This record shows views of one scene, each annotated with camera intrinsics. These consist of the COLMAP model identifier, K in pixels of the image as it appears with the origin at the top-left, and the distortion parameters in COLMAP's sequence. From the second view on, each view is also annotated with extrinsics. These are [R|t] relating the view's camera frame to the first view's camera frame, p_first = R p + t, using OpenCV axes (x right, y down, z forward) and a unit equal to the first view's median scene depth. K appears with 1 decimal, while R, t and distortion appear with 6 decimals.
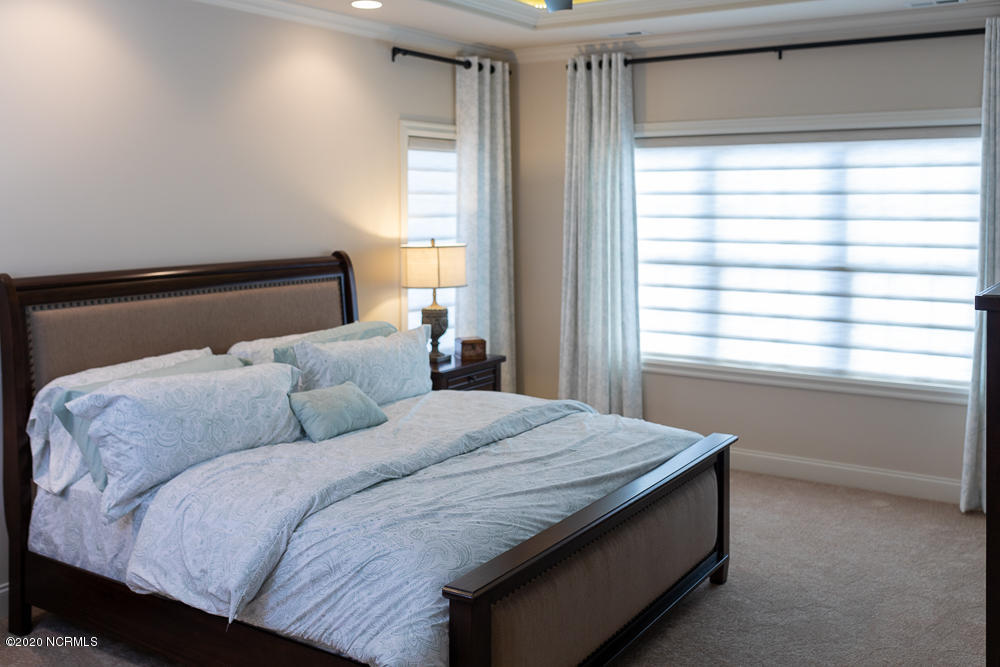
lens RADIAL K [[1006.2, 0, 520.4], [0, 1006.2, 231.8], [0, 0, 1]] dist [0.003207, -0.003841]
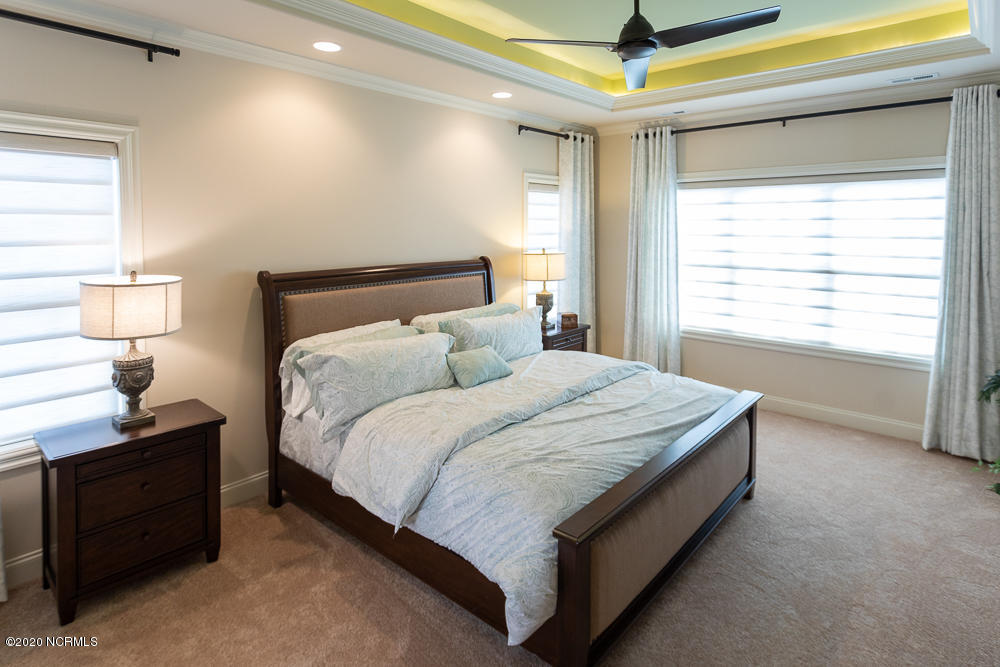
lens RADIAL K [[558.6, 0, 500.4], [0, 558.6, 261.2], [0, 0, 1]] dist [-0.001531, 0.000171]
pose [[0.987091, 0.010503, -0.159813, -0.017728], [-0.005243, 0.999431, 0.033305, -0.002702], [0.160072, -0.032037, 0.986585, 0.162498]]
